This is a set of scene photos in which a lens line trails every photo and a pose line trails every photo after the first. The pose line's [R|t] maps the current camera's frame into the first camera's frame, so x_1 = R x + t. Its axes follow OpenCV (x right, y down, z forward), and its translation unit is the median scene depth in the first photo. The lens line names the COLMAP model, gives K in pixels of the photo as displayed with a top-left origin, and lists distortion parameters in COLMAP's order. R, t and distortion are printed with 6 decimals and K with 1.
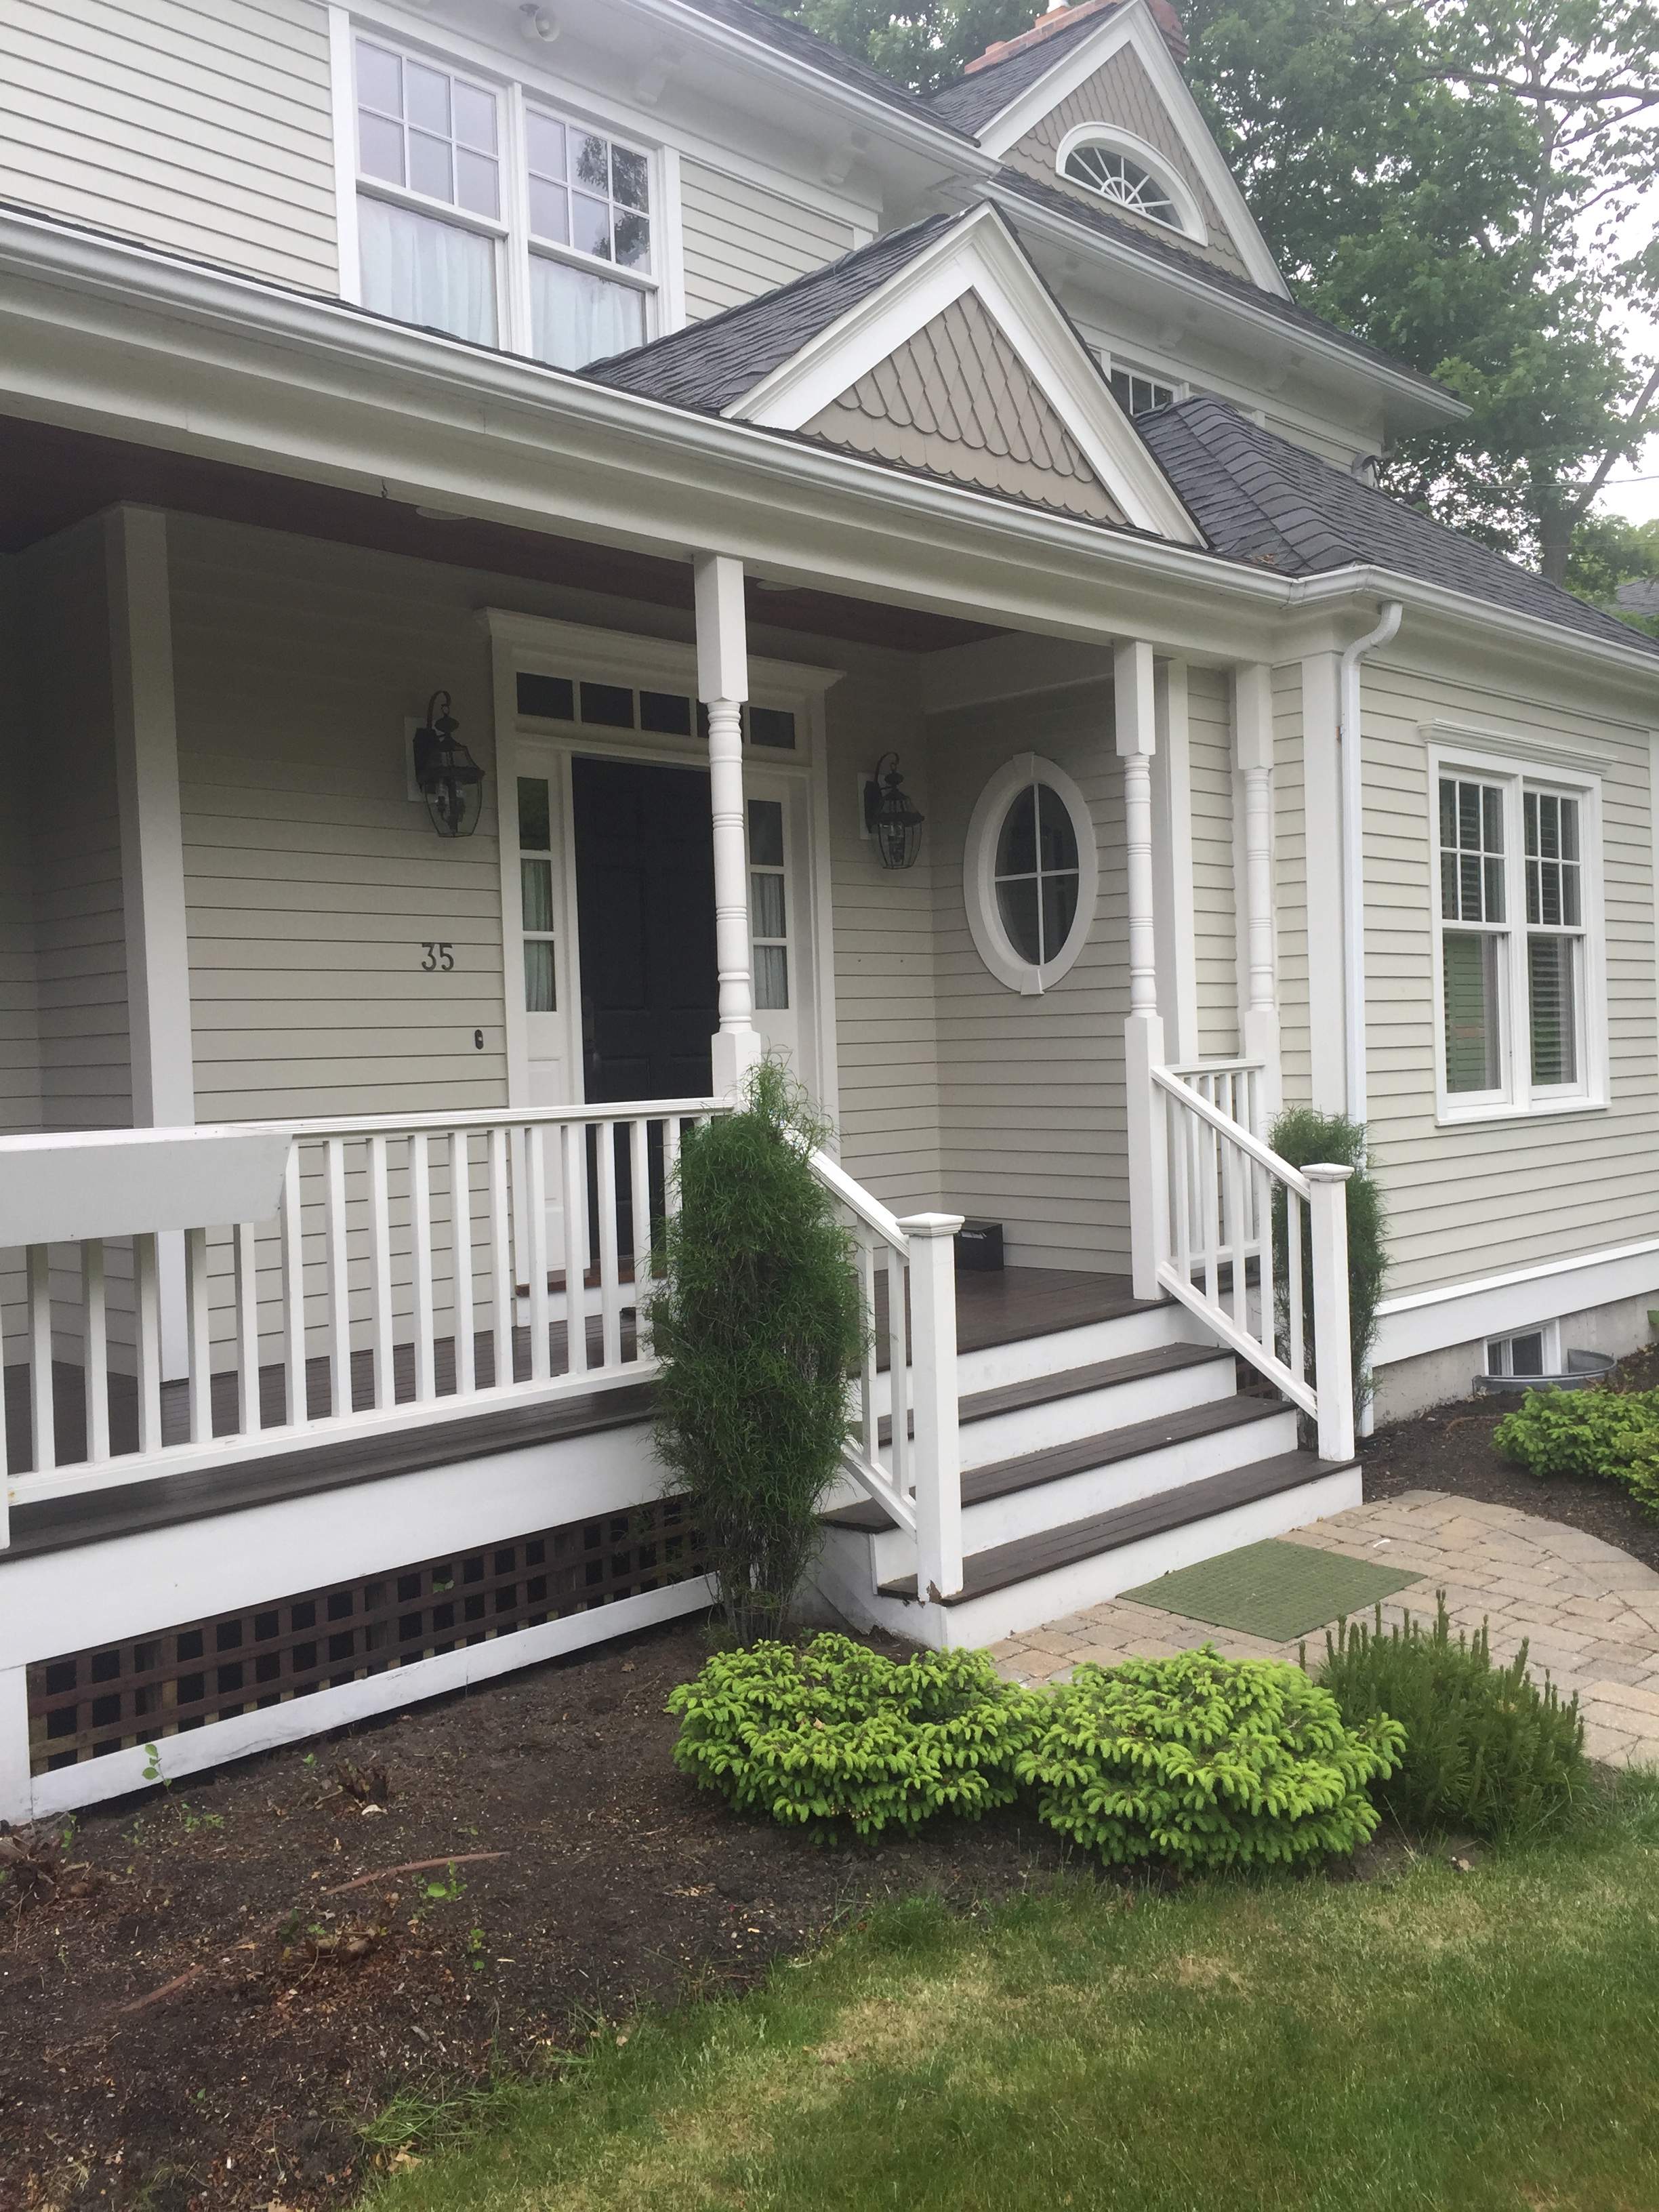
lens RADIAL K [[1892.4, 0, 829.5], [0, 1892.4, 1106.0], [0, 0, 1]] dist [0.007846, 0.011321]
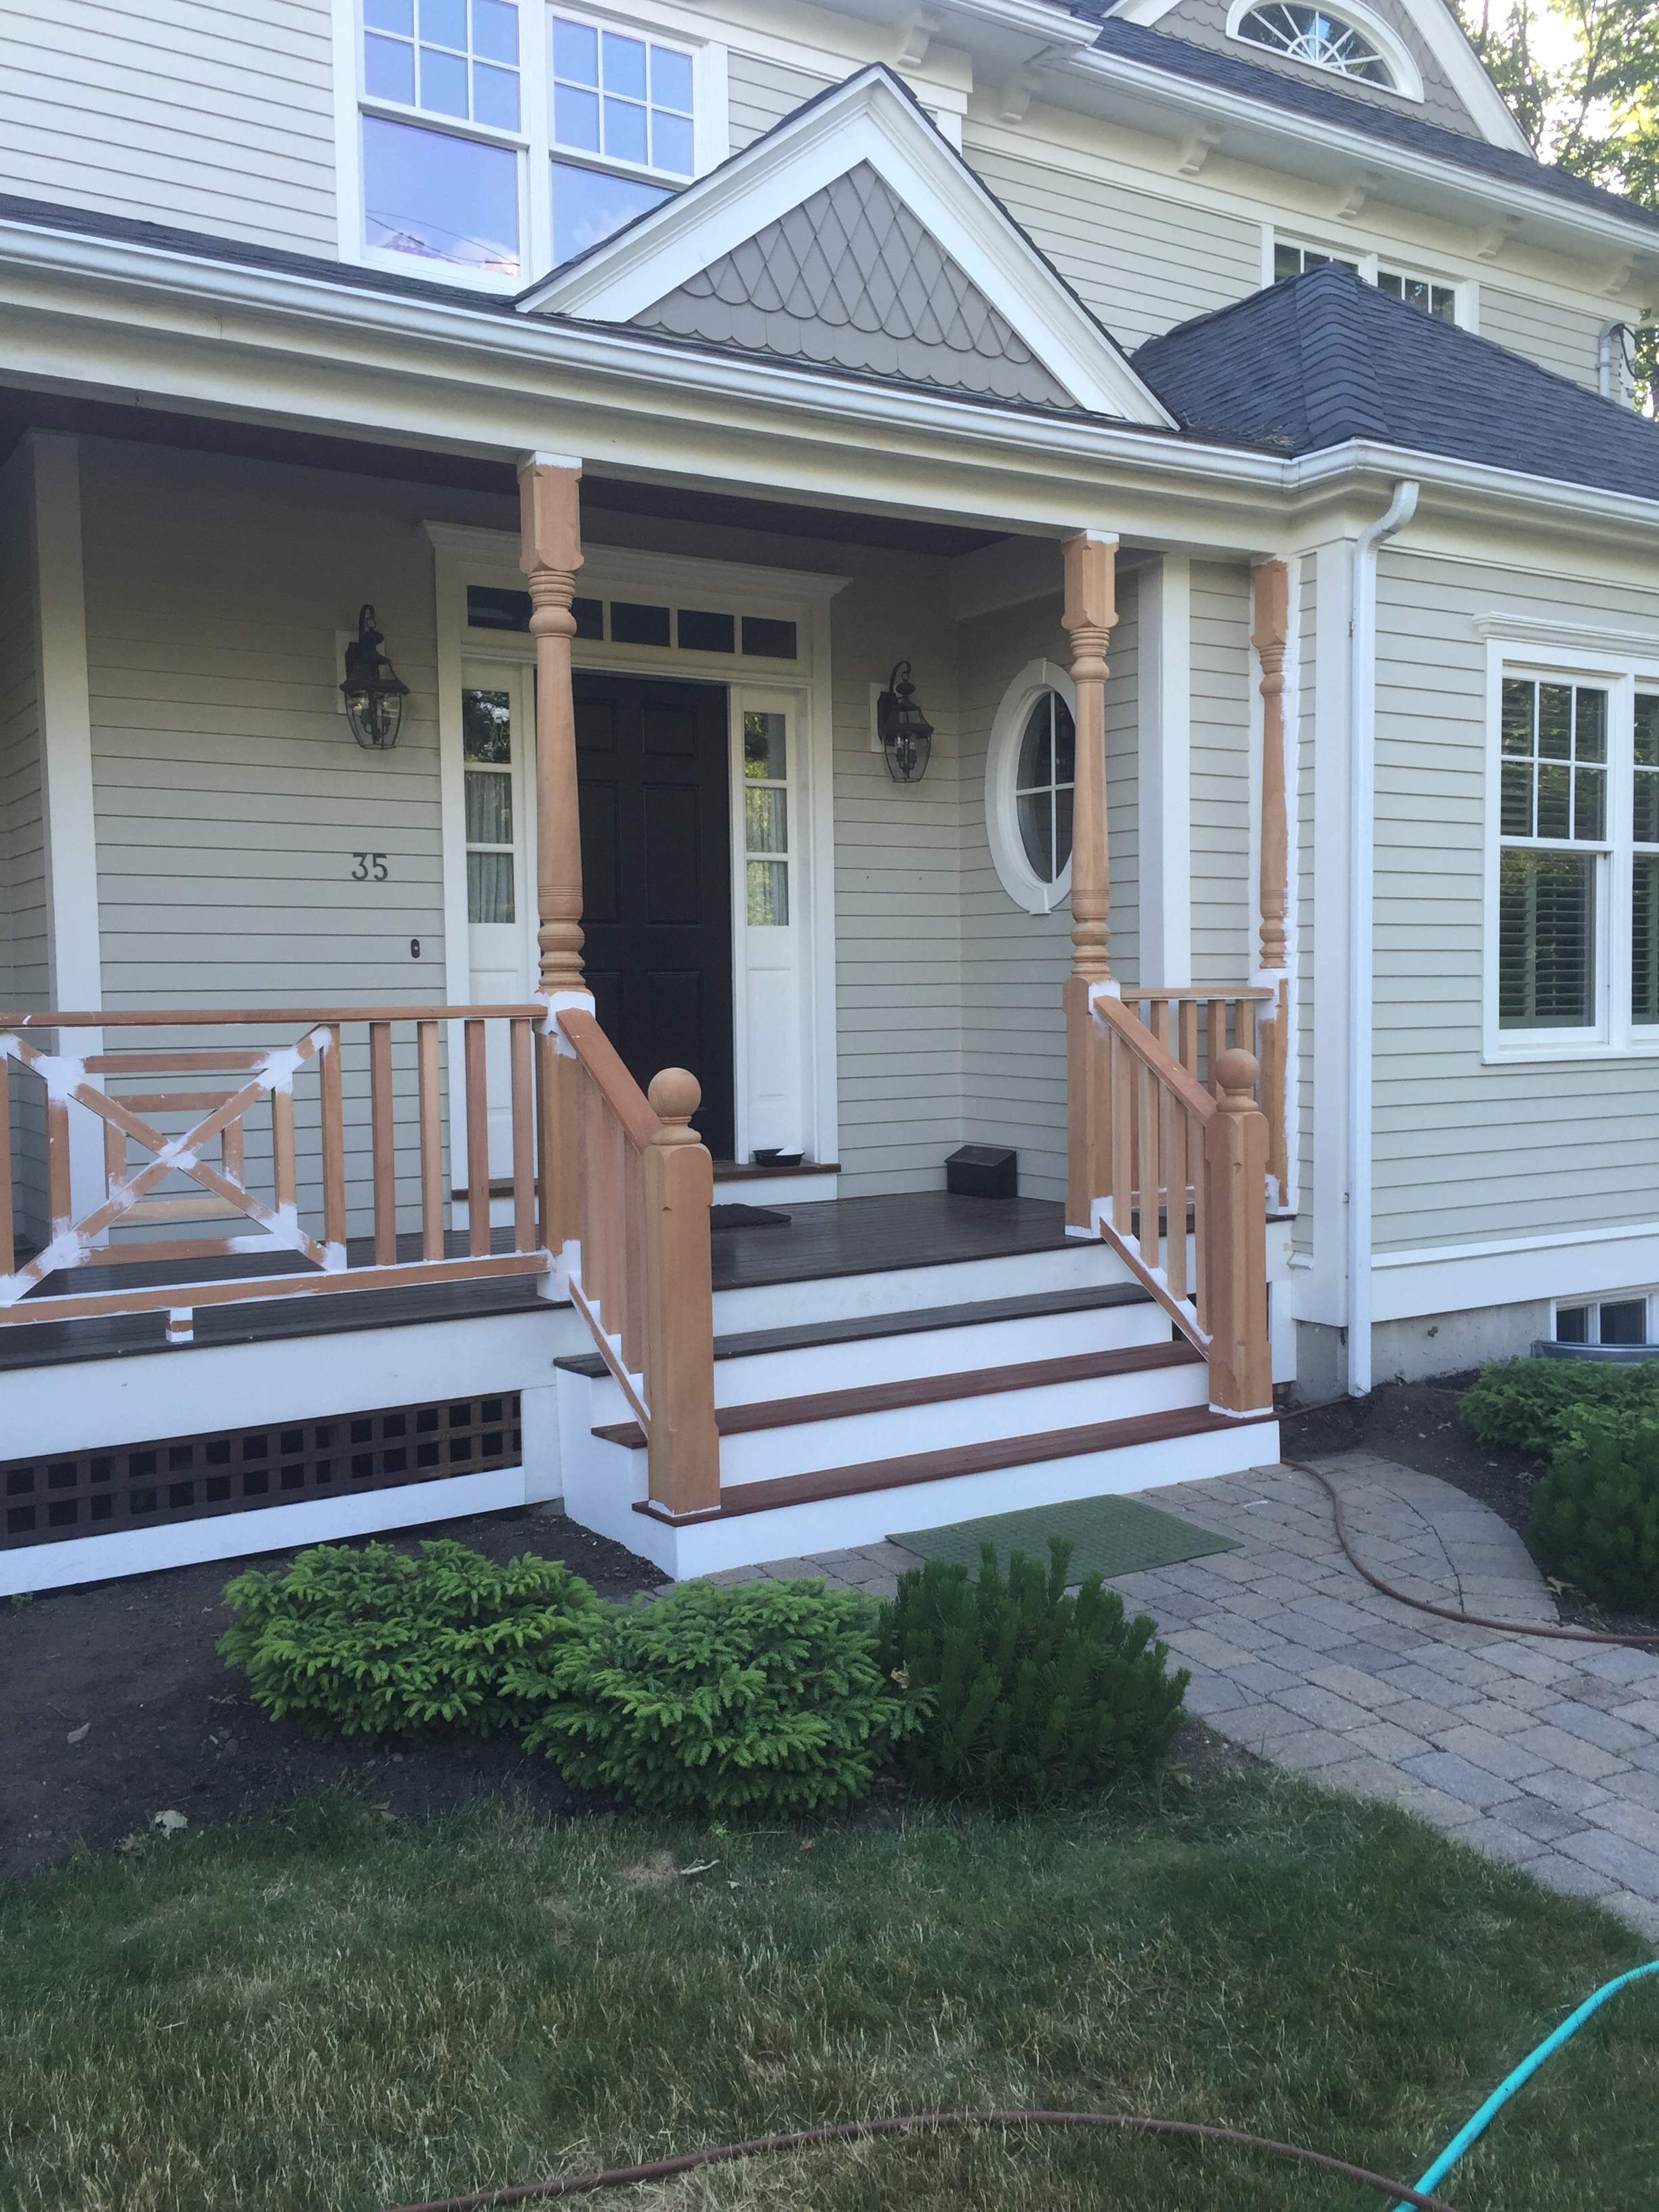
lens RADIAL K [[1886.8, 0, 845.0], [0, 1886.8, 1113.6], [0, 0, 1]] dist [0.015004, -0.006448]
pose [[0.974284, 0.033829, -0.222768, 0.252092], [-0.025143, 0.998813, 0.041711, 0.005177], [0.223915, -0.035037, 0.973979, 0.050405]]
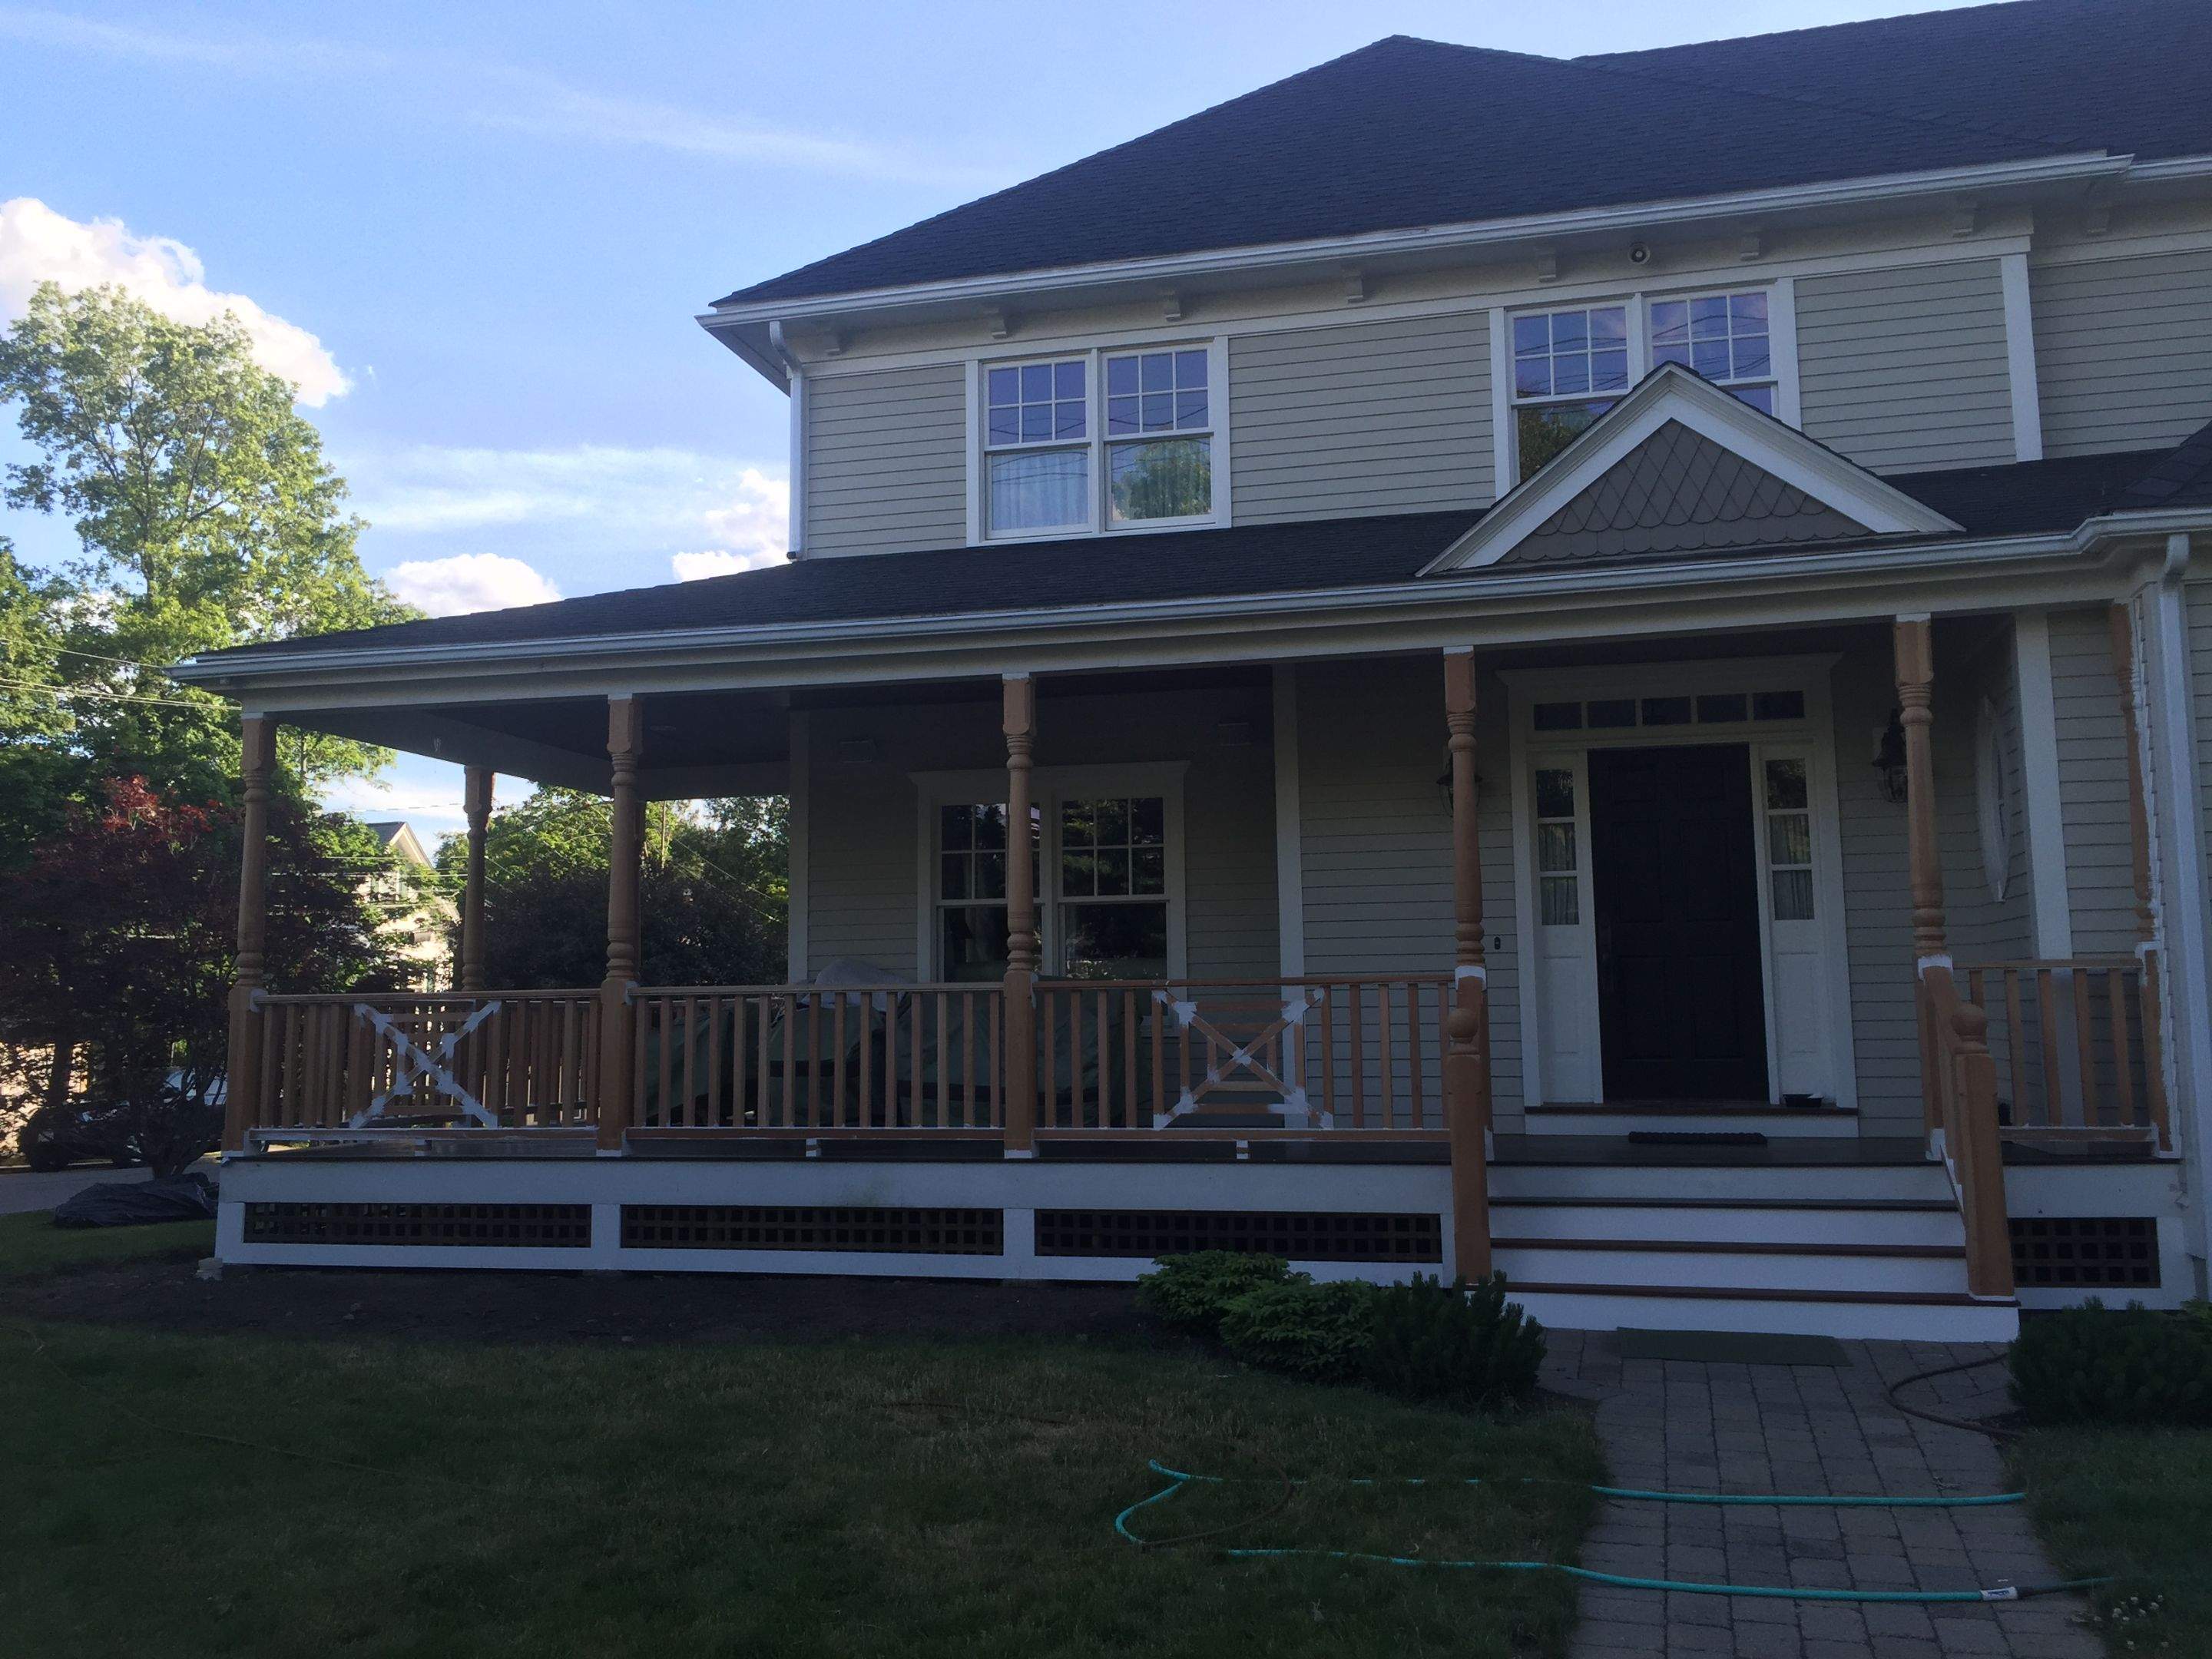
lens RADIAL K [[1869.3, 0, 1096.5], [0, 1869.3, 797.5], [0, 0, 1]] dist [0.098351, -0.136312]
pose [[0.514877, -0.077903, -0.853717, 0.914094], [-0.030928, 0.993526, -0.109314, 0.023837], [0.856706, 0.082687, 0.509135, -0.075804]]
